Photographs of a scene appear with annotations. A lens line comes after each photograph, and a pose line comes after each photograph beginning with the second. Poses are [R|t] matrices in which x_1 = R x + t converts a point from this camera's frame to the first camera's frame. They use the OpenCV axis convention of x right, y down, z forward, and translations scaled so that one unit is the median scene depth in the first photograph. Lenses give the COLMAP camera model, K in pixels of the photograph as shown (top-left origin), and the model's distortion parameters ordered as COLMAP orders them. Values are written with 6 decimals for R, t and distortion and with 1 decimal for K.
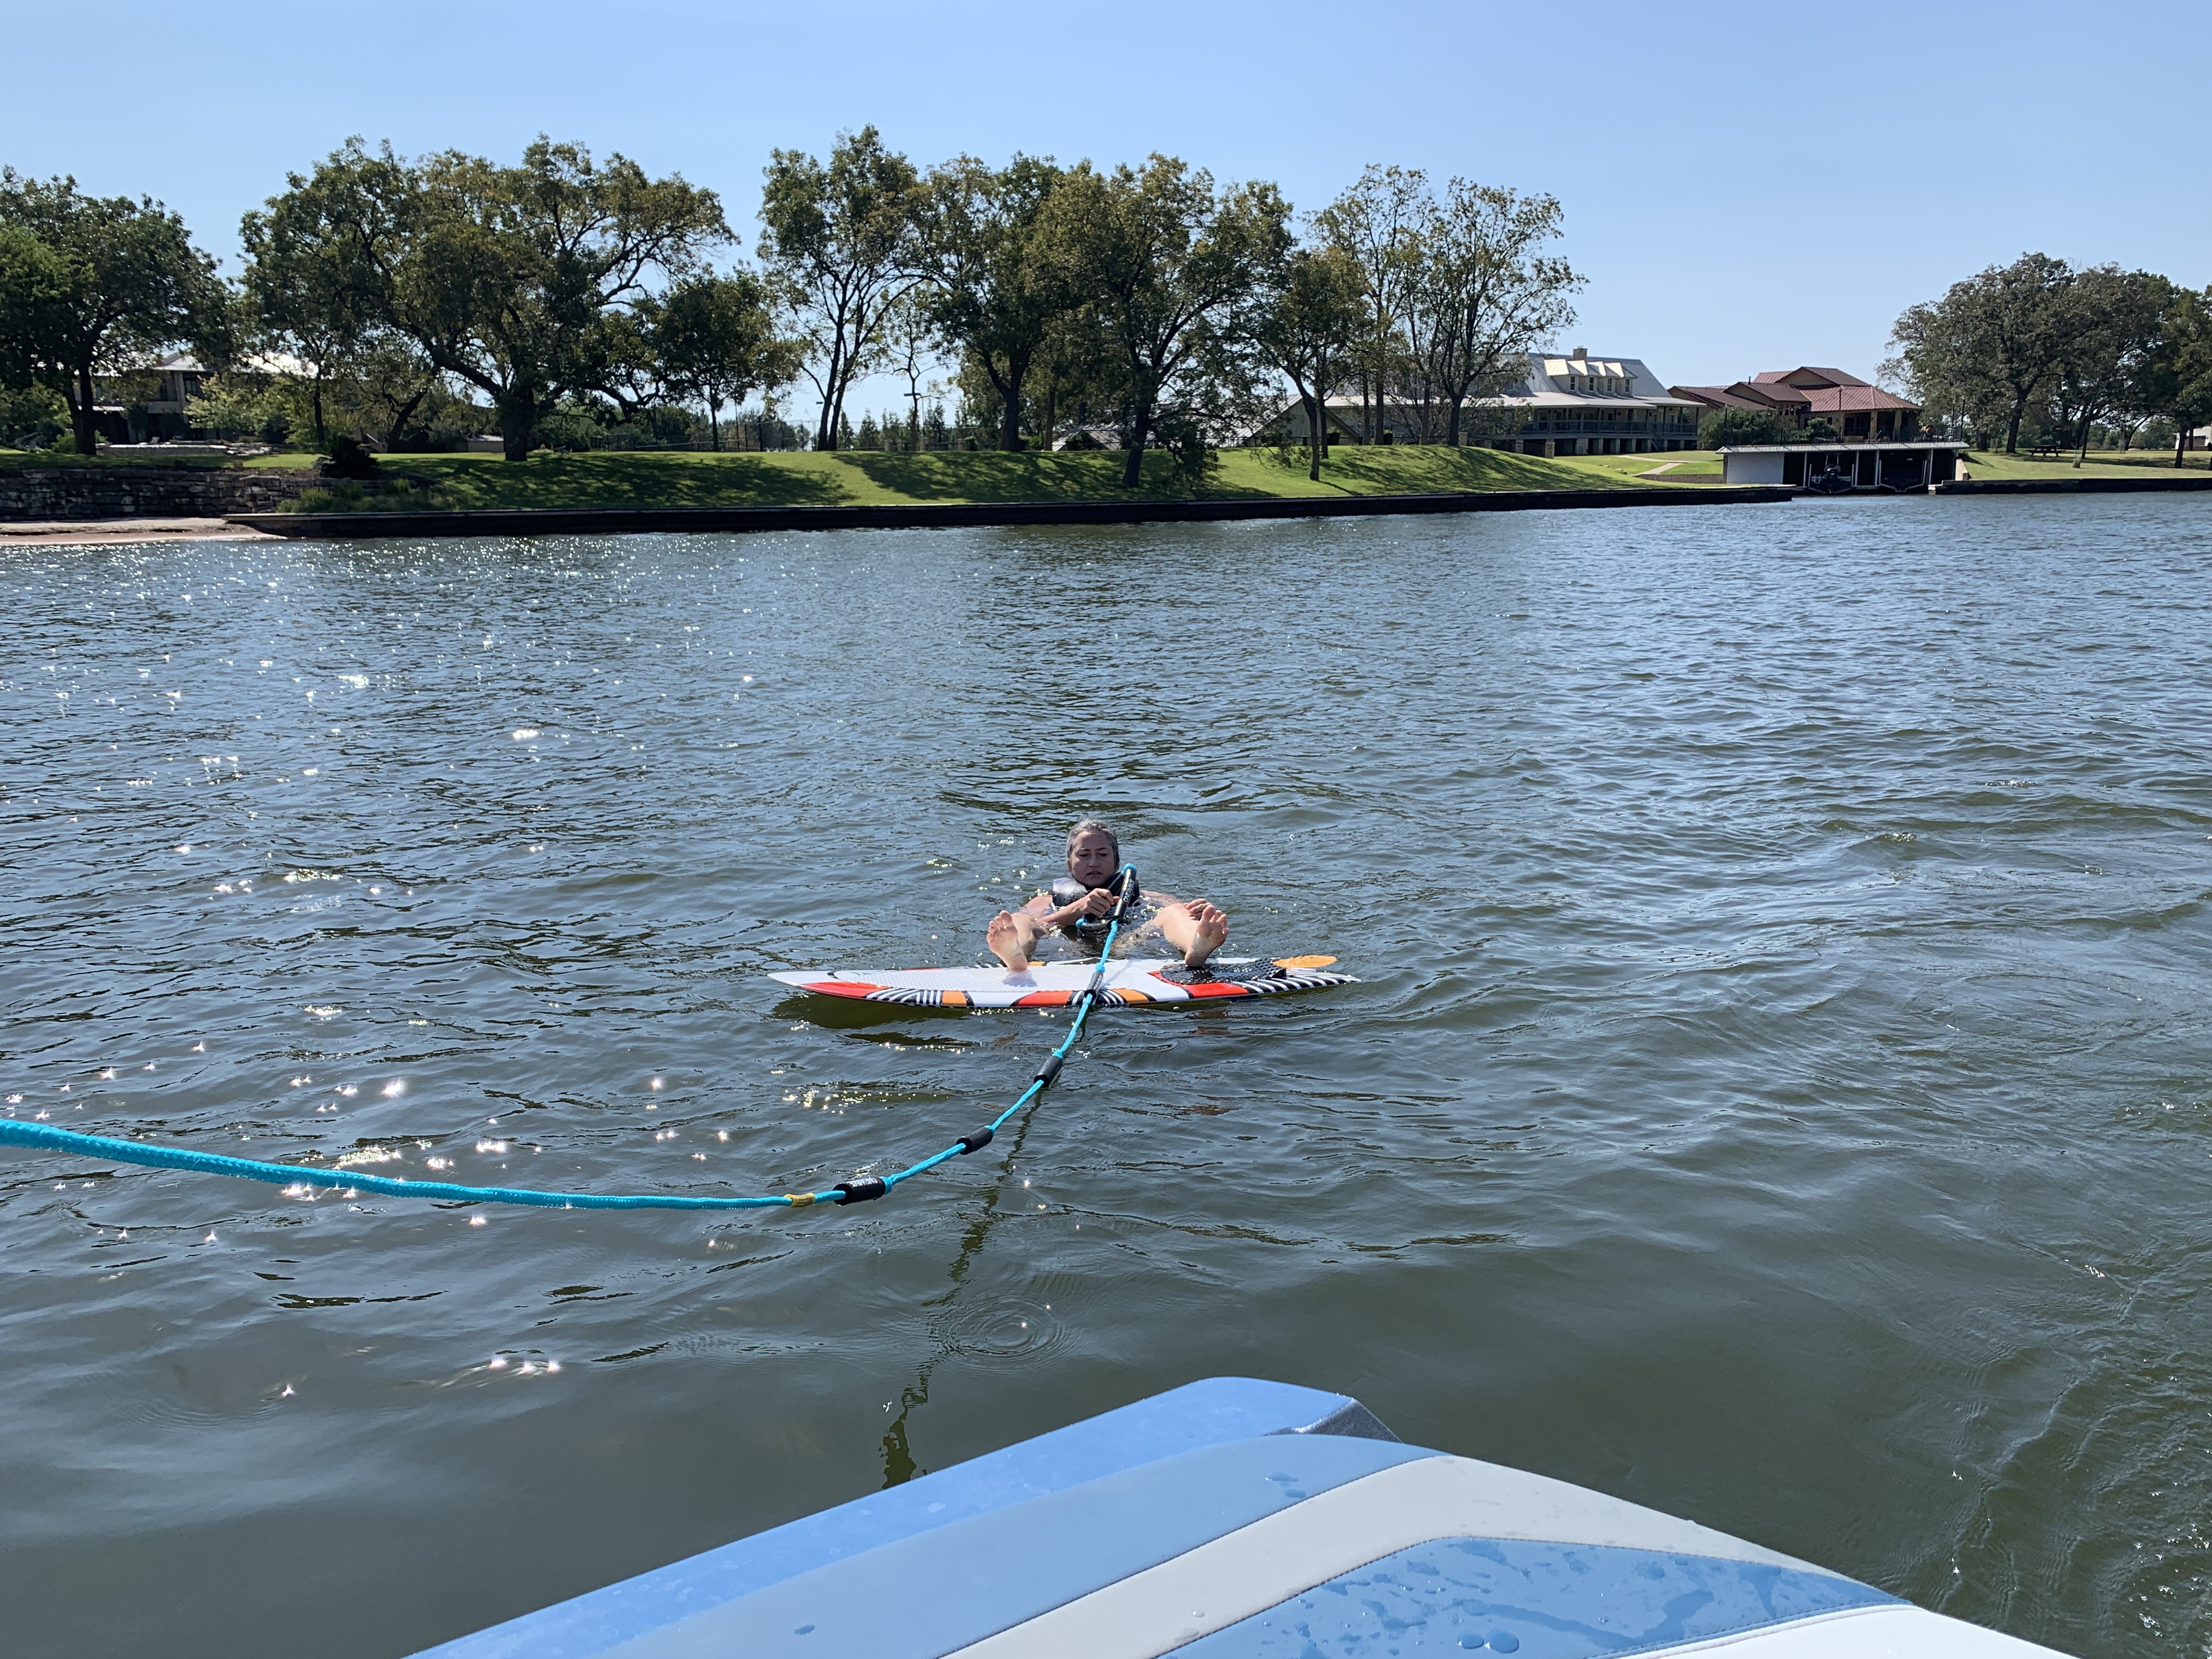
lens RADIAL K [[1684.2, 0, 1094.8], [0, 1684.2, 824.9], [0, 0, 1]] dist [0.023940, -0.026103]
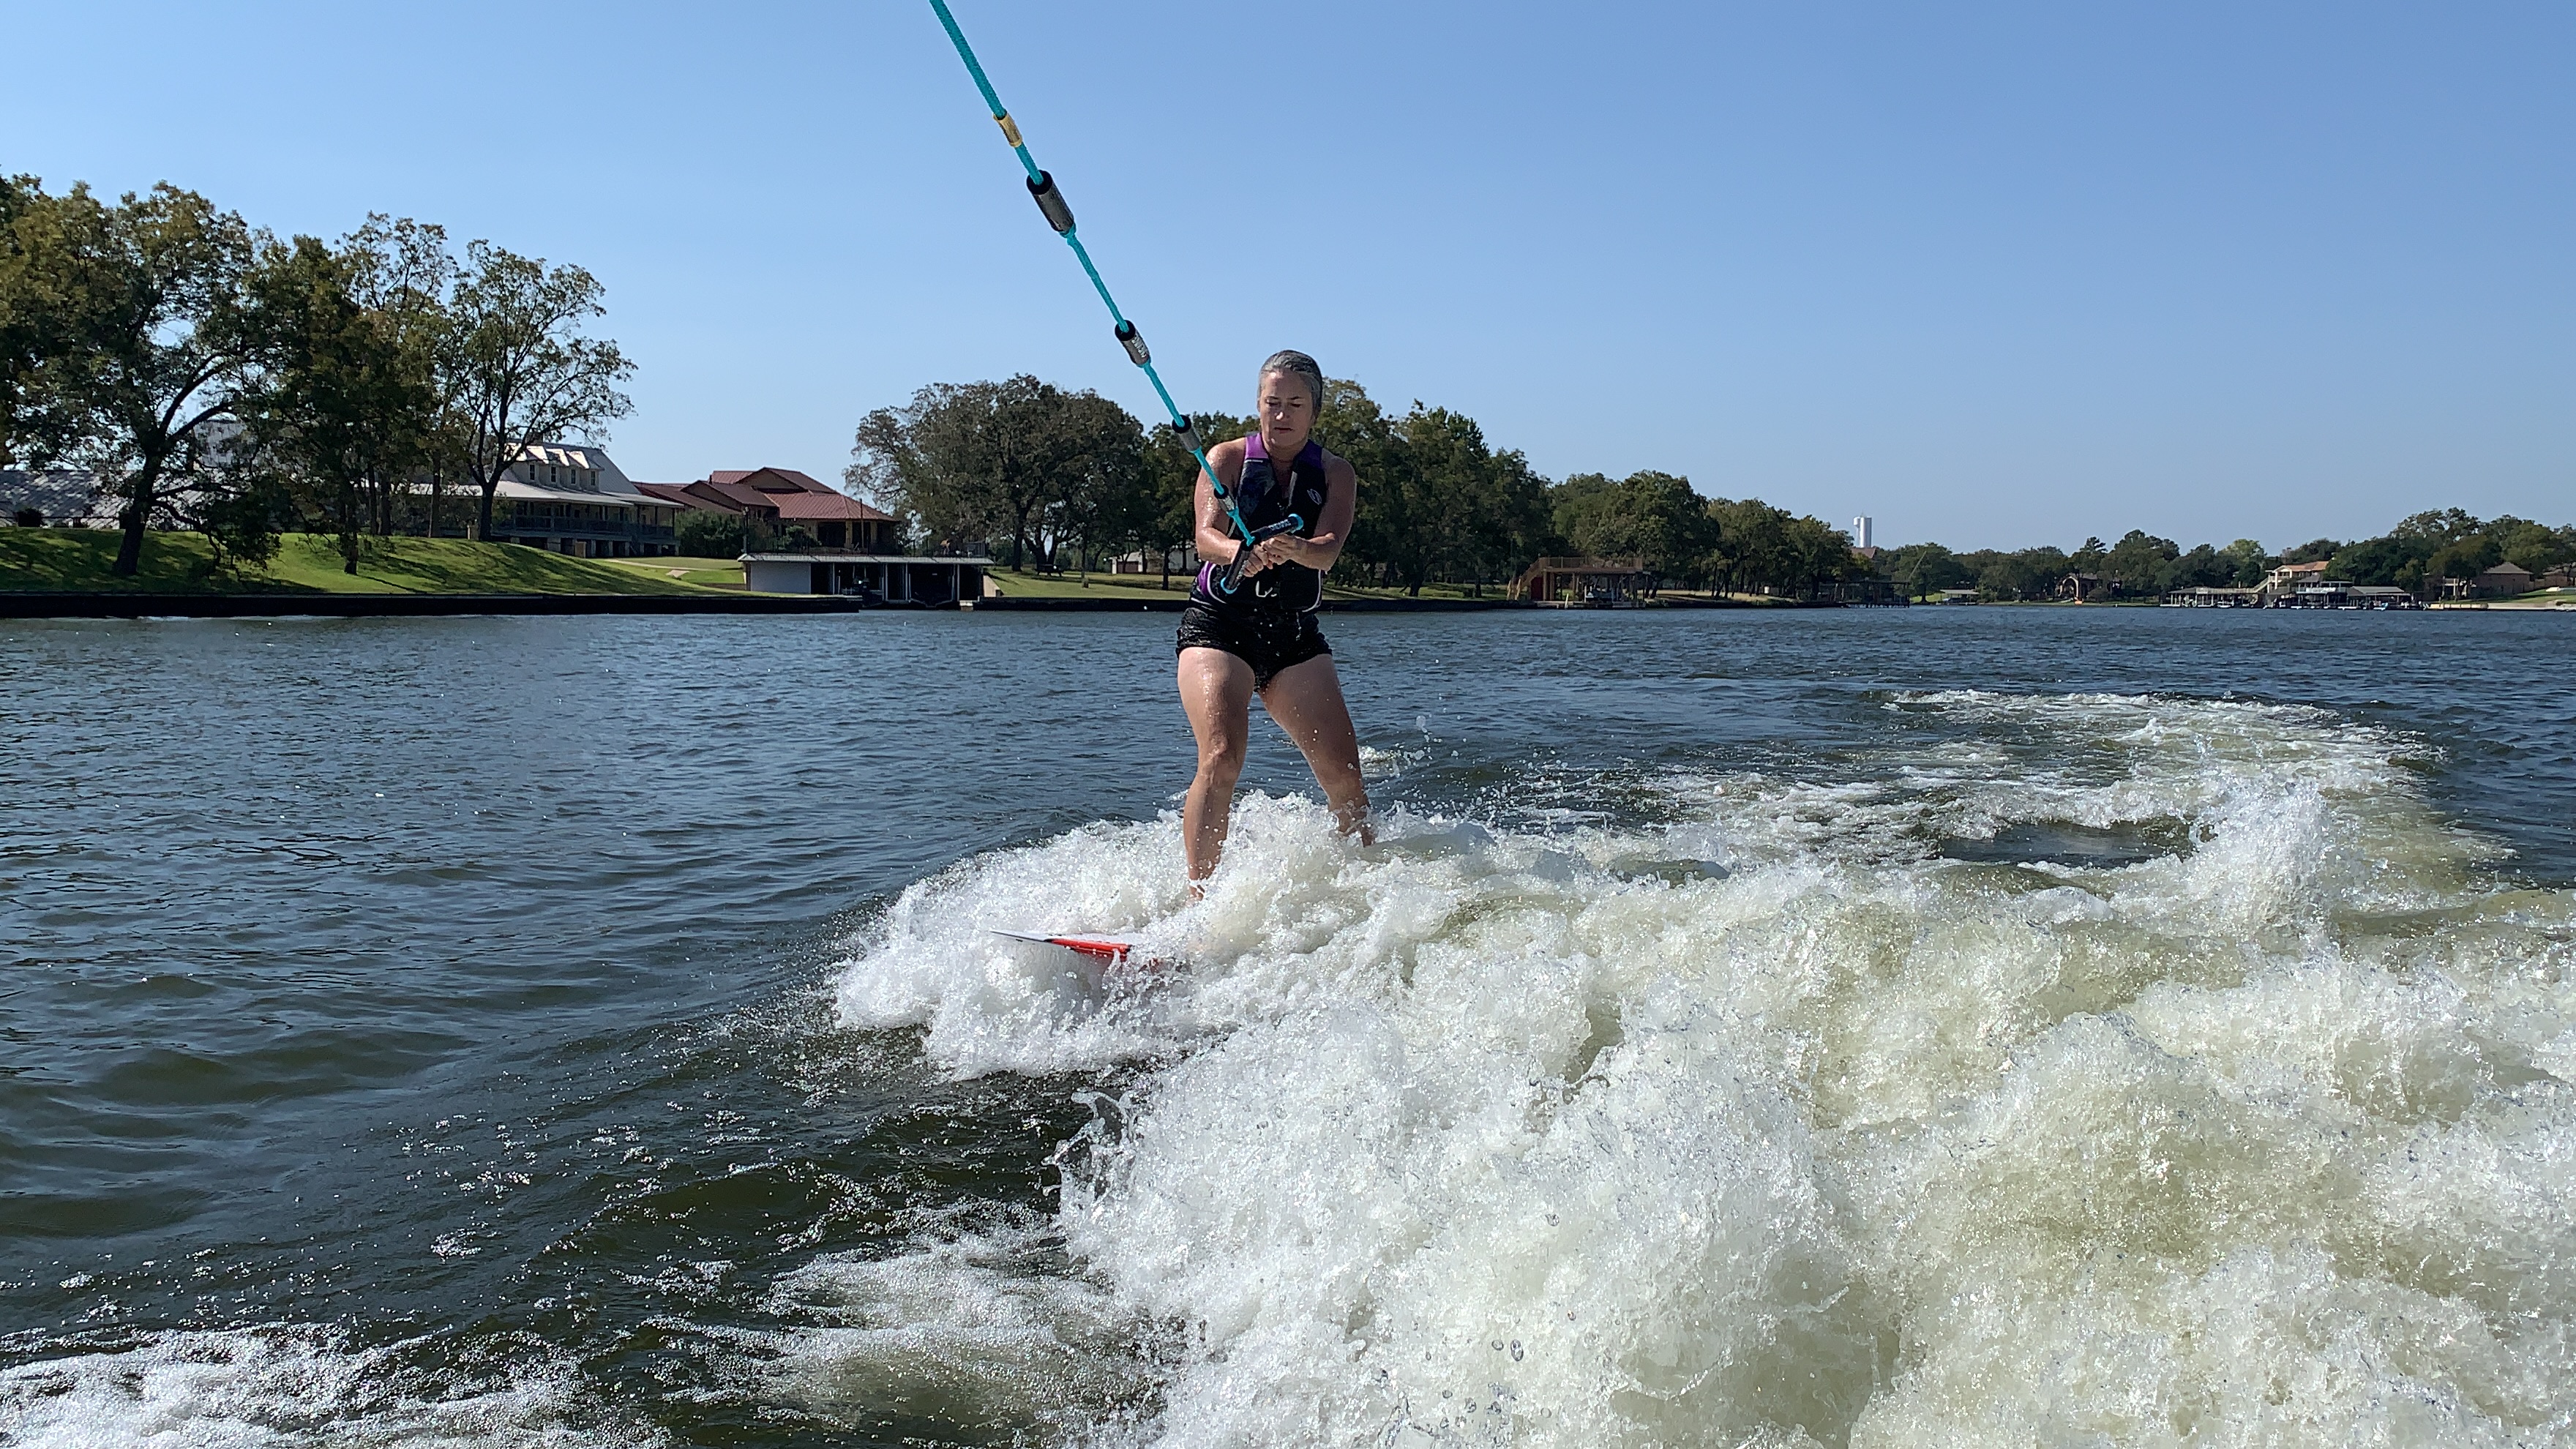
lens RADIAL K [[2228.8, 0, 1288.3], [0, 2228.8, 685.2], [0, 0, 1]] dist [0.087633, -0.179175]
pose [[0.793799, -0.001273, 0.608178, -0.154233], [0.098284, 0.987122, -0.126215, 0.030023], [-0.600186, 0.159963, 0.783702, -0.119998]]
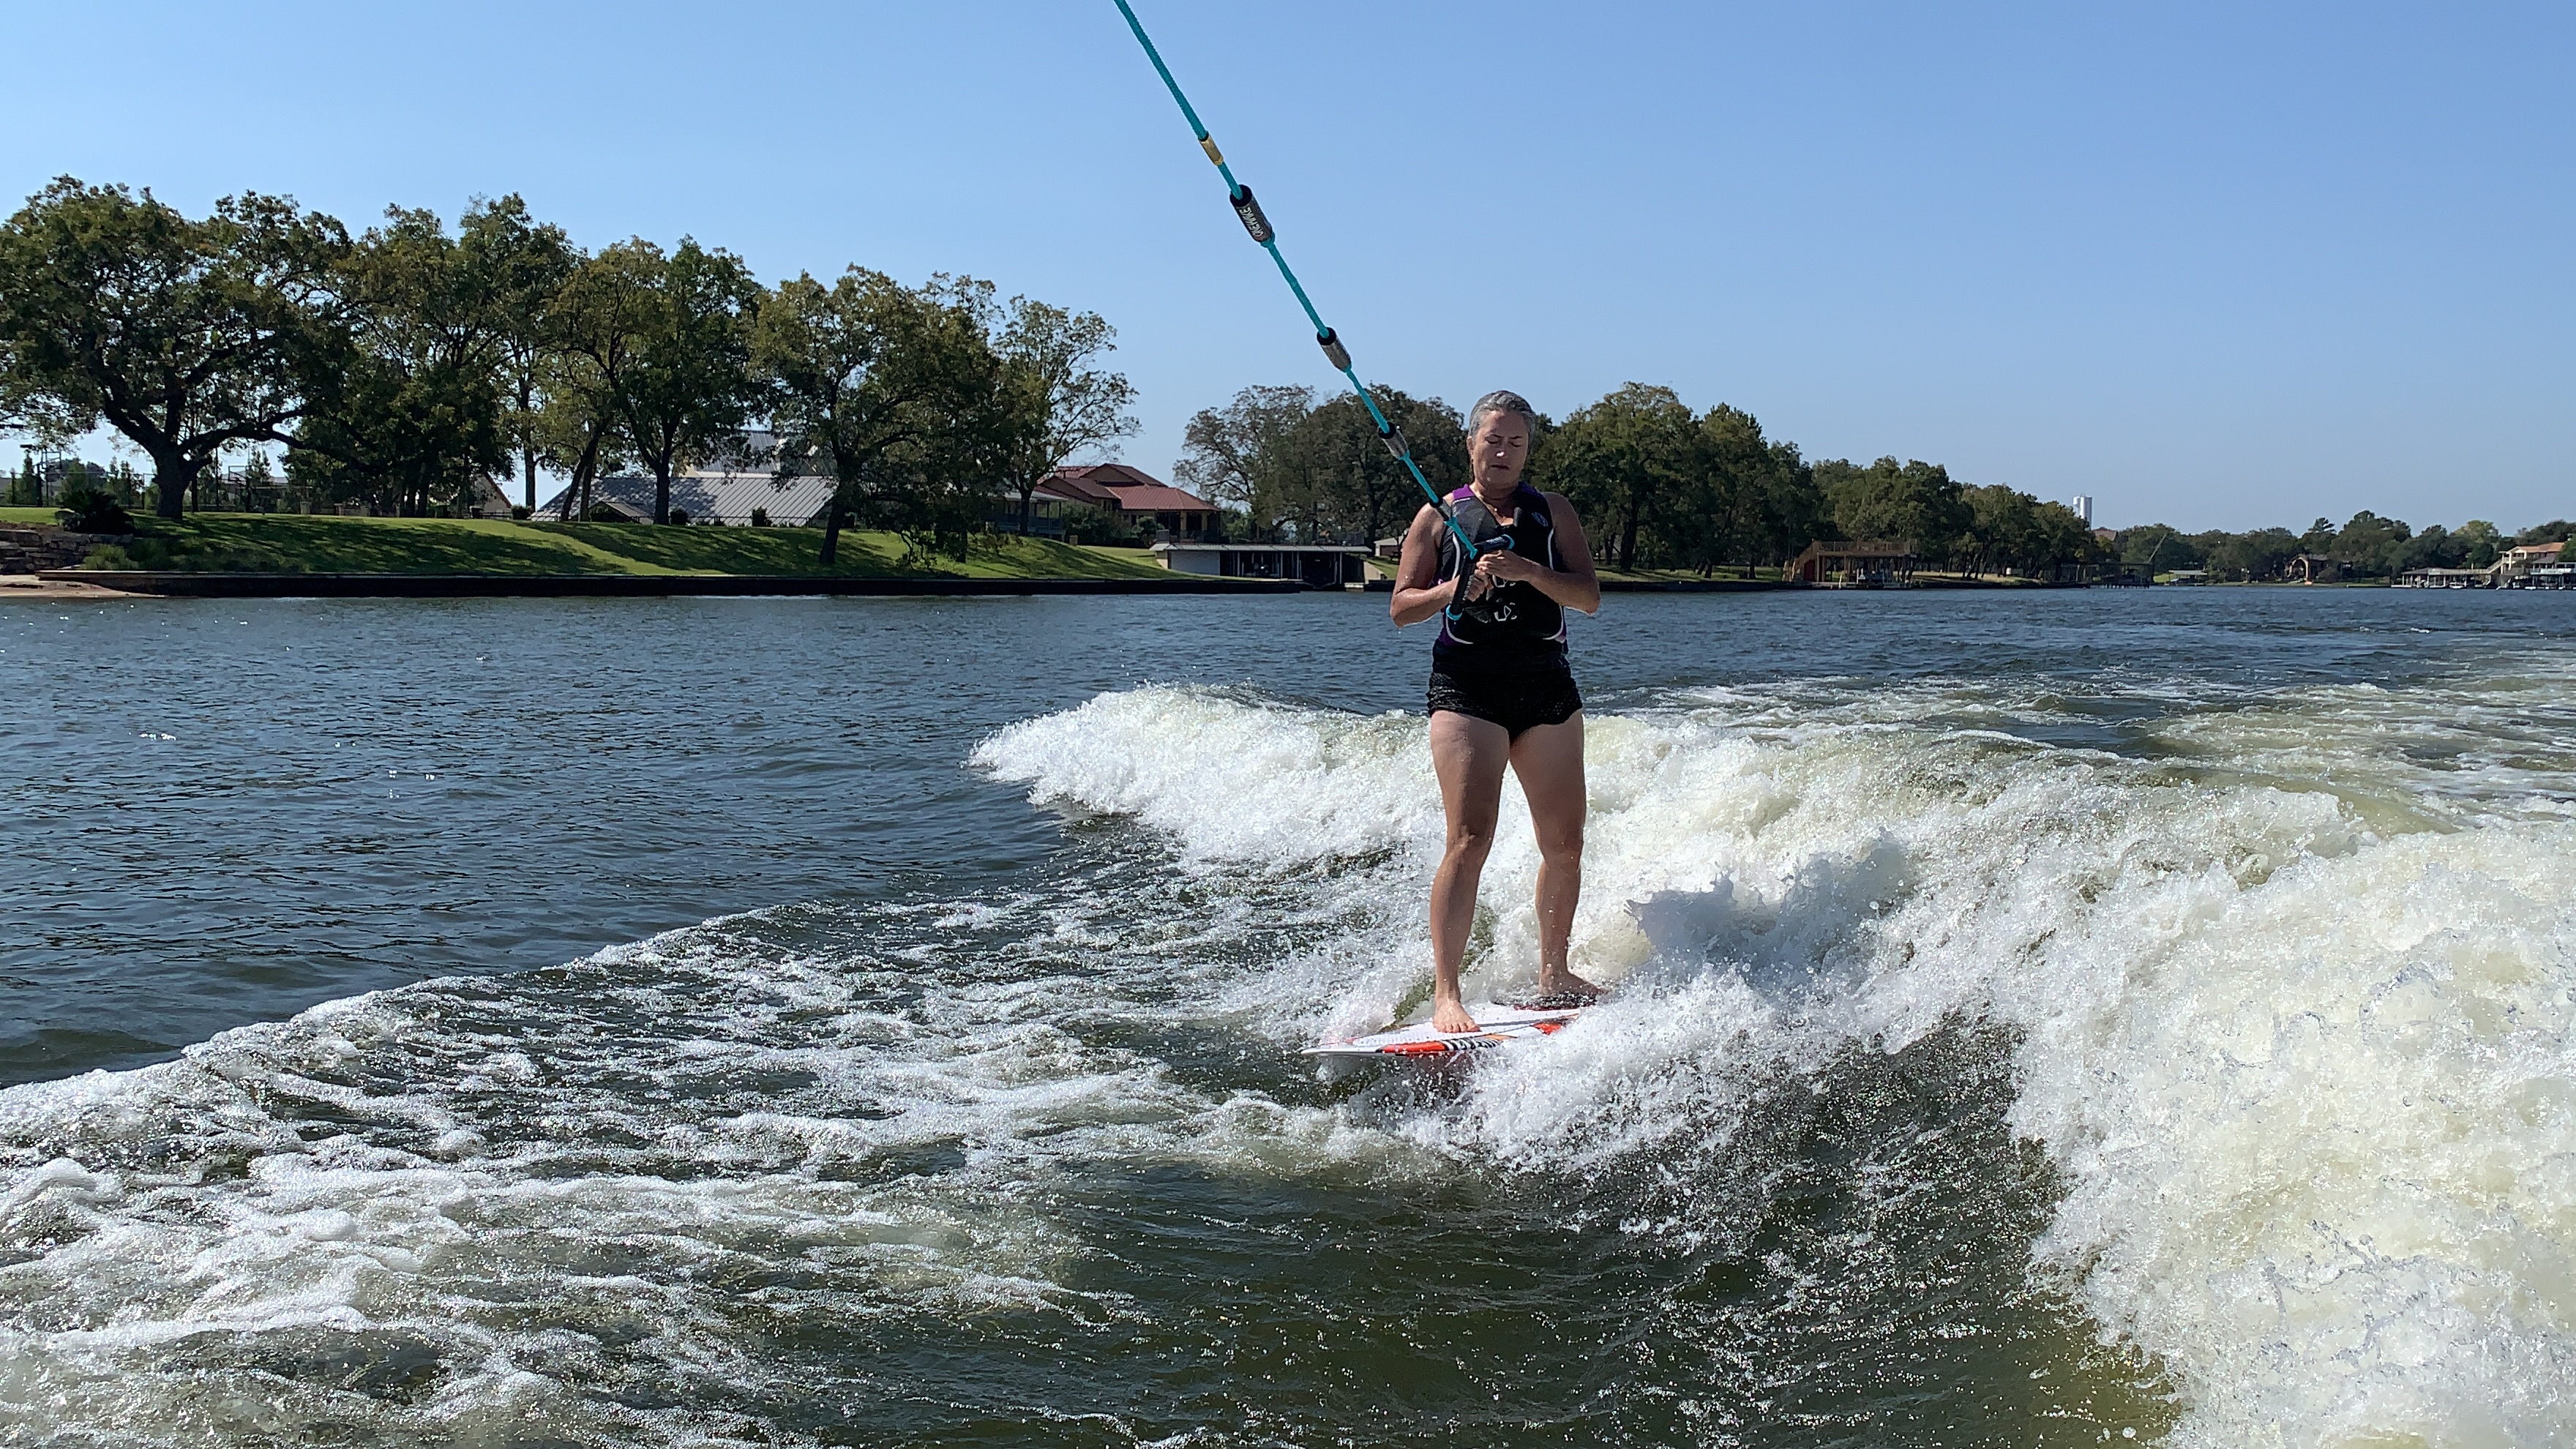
lens RADIAL K [[2228.8, 0, 1324.2], [0, 2228.8, 737.5], [0, 0, 1]] dist [0.087633, -0.179175]
pose [[0.834104, -0.016808, 0.551352, -0.399540], [0.086854, 0.991069, -0.101184, 0.058855], [-0.544727, 0.132285, 0.828114, -0.246388]]
